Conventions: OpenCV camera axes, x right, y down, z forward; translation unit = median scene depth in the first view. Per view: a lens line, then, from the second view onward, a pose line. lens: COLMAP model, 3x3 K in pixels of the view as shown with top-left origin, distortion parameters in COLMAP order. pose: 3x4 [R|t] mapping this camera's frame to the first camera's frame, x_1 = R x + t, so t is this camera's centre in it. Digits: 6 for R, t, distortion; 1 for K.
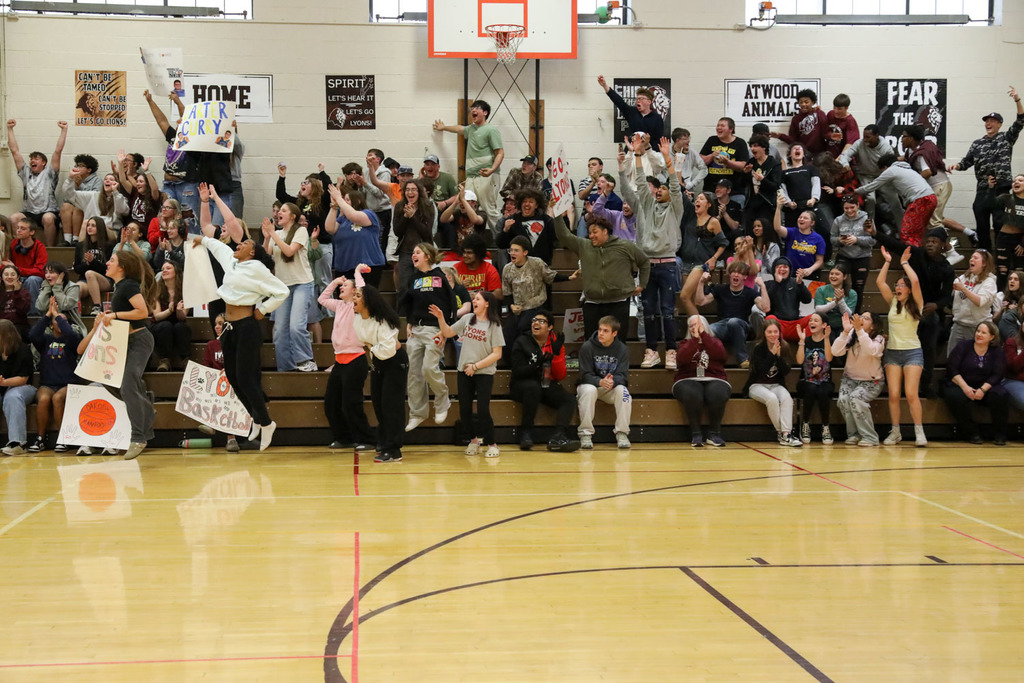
lens RADIAL K [[1477.9, 0, 512.2], [0, 1477.9, 337.6], [0, 0, 1]] dist [0.088717, 0.000000]
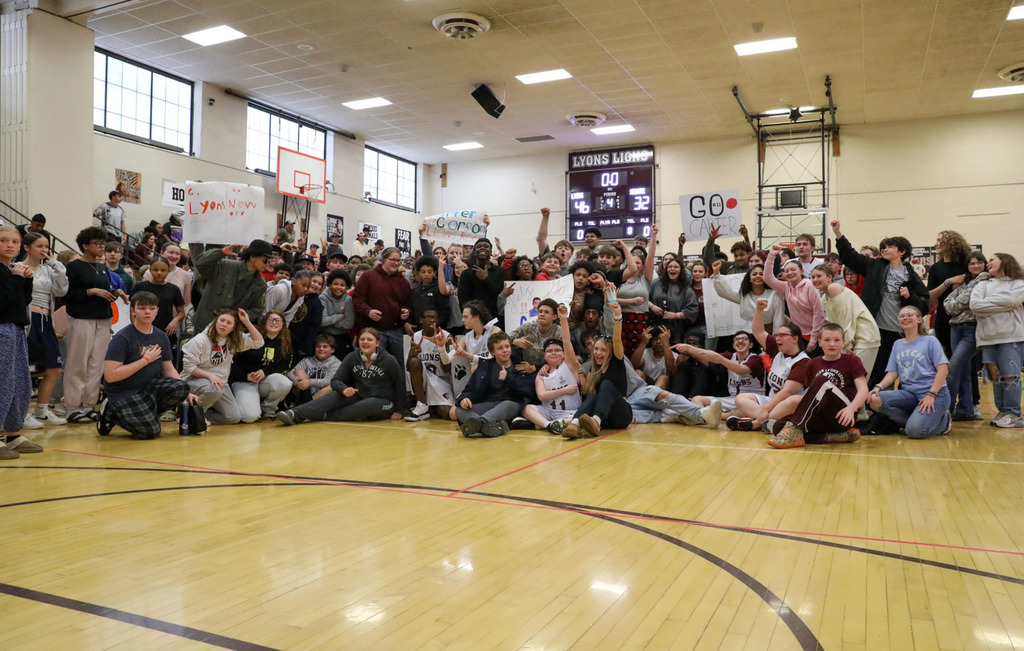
lens RADIAL K [[754.4, 0, 511.7], [0, 754.4, 324.9], [0, 0, 1]] dist [-0.001325, -0.000384]
pose [[0.499882, 0.011949, 0.866011, -0.799914], [-0.001598, 0.999916, -0.012874, 0.009670], [-0.866092, 0.005051, 0.499859, 0.181507]]
